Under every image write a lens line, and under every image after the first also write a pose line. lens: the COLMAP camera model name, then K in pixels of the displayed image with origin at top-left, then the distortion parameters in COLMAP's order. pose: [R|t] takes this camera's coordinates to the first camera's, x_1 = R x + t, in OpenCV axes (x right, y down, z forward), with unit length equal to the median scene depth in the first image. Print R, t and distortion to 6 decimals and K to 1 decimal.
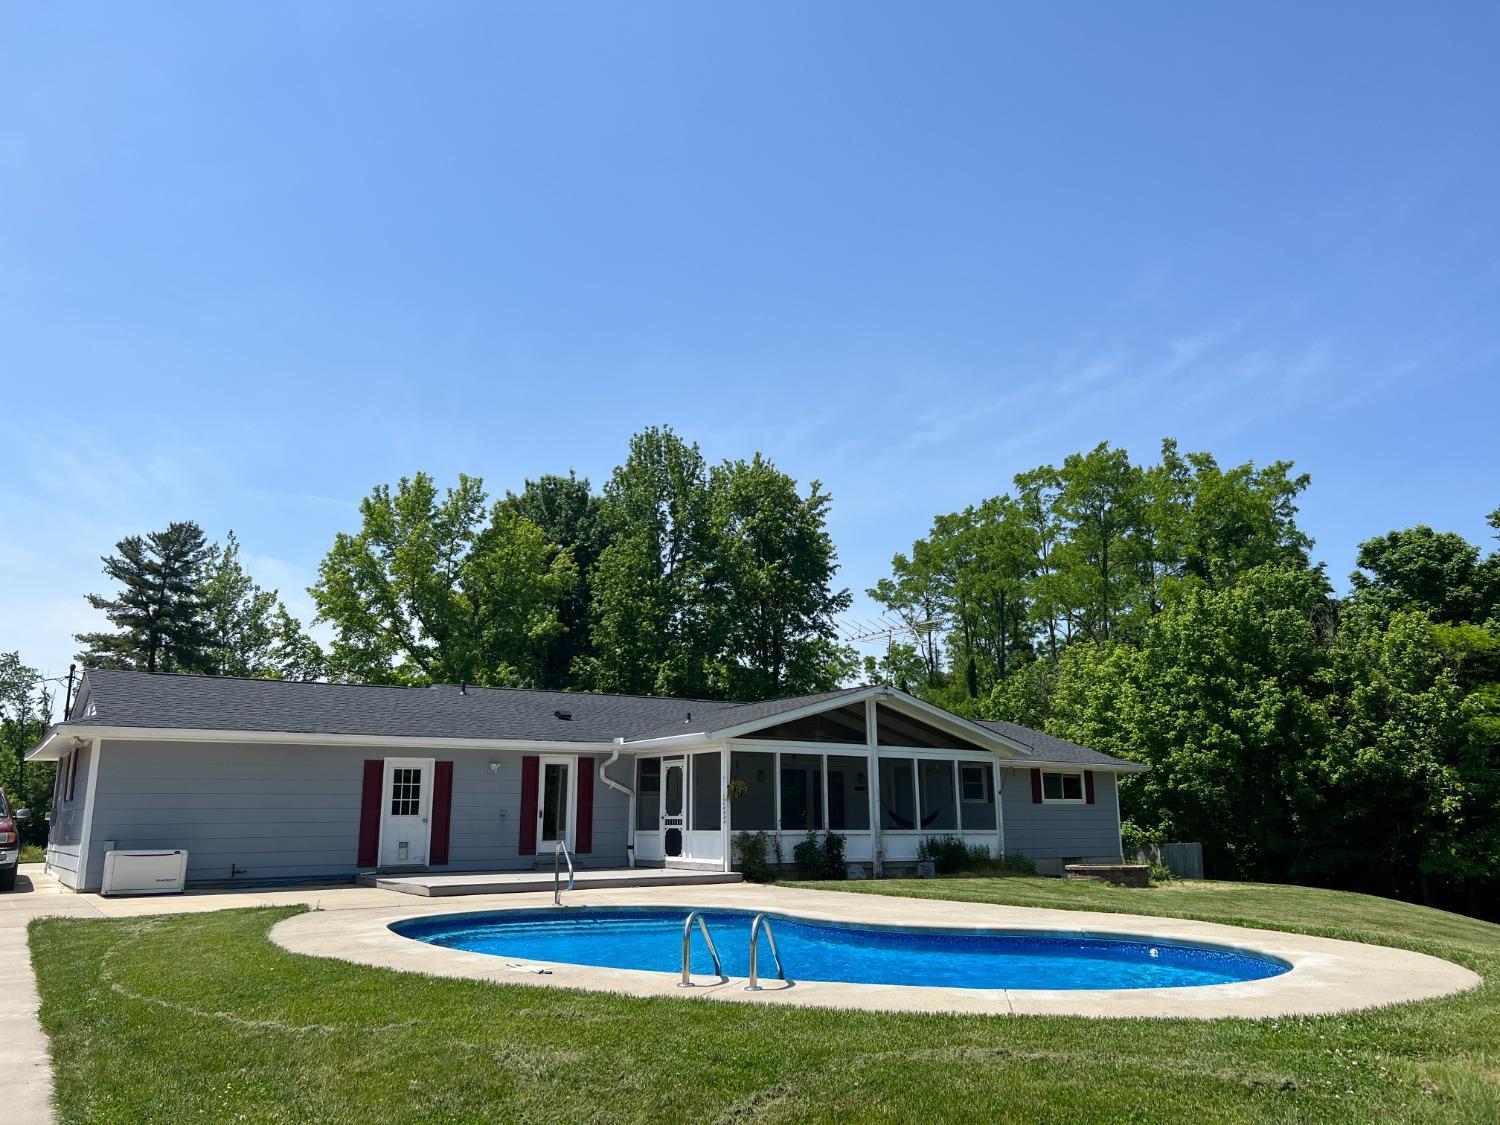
lens RADIAL K [[1141.2, 0, 749.5], [0, 1141.2, 563.6], [0, 0, 1]] dist [0.064468, -0.003244]
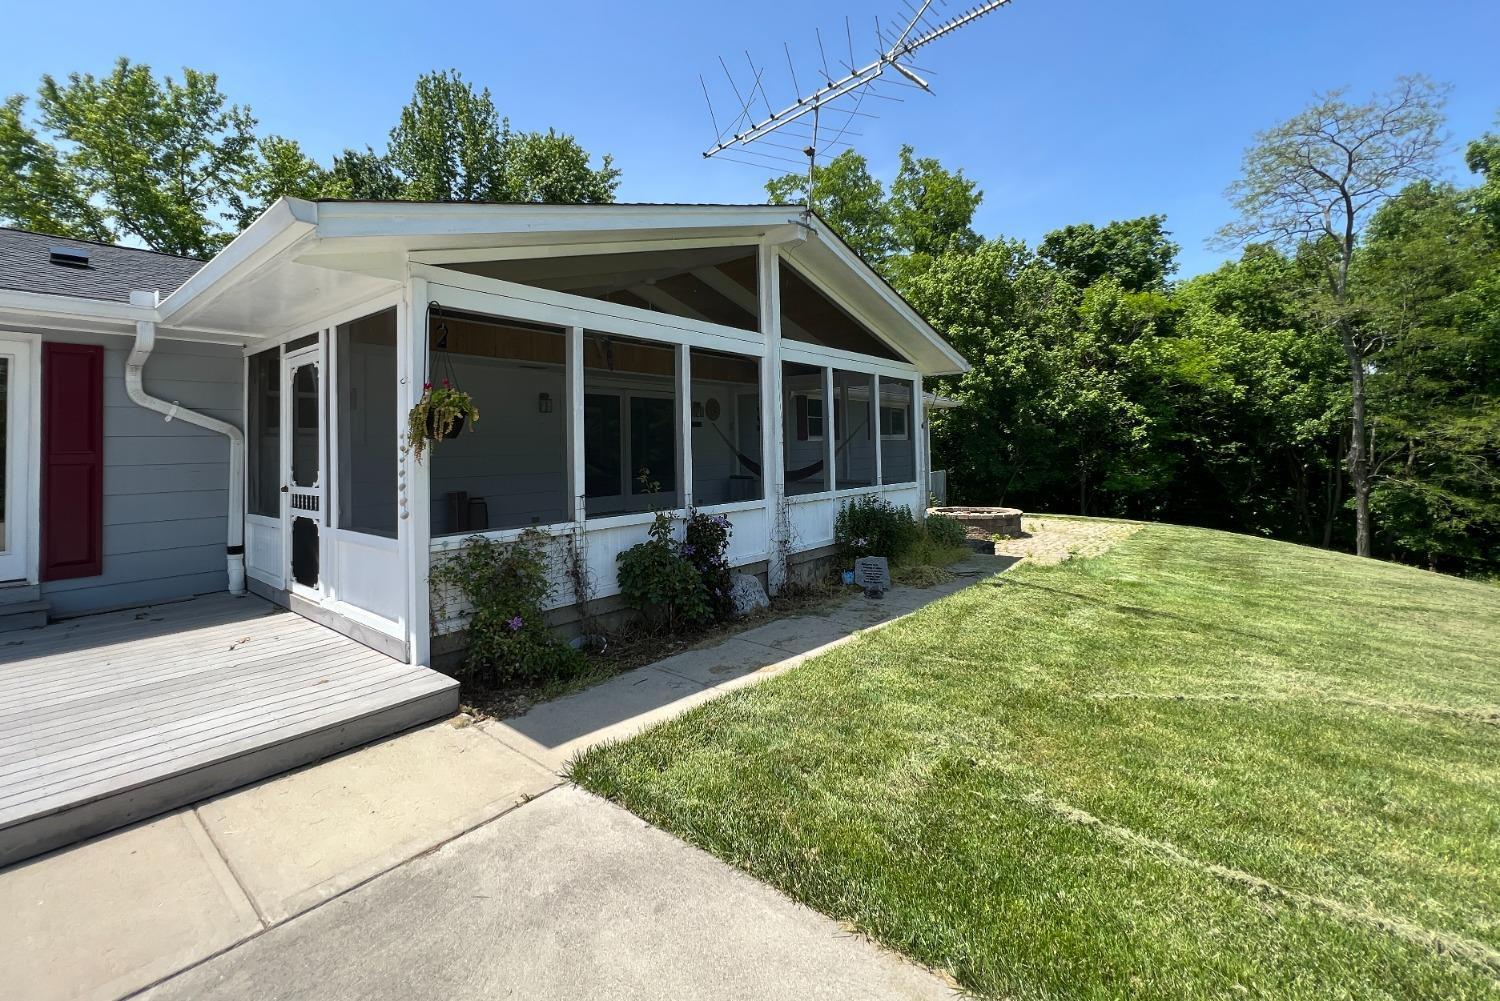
lens RADIAL K [[567.2, 0, 724.2], [0, 567.2, 436.9], [0, 0, 1]] dist [-0.009281, -0.000228]
pose [[0.959151, -0.009411, 0.282737, 0.017315], [-0.047861, 0.979640, 0.194971, 0.152762], [-0.278816, -0.200539, 0.939173, 0.751179]]
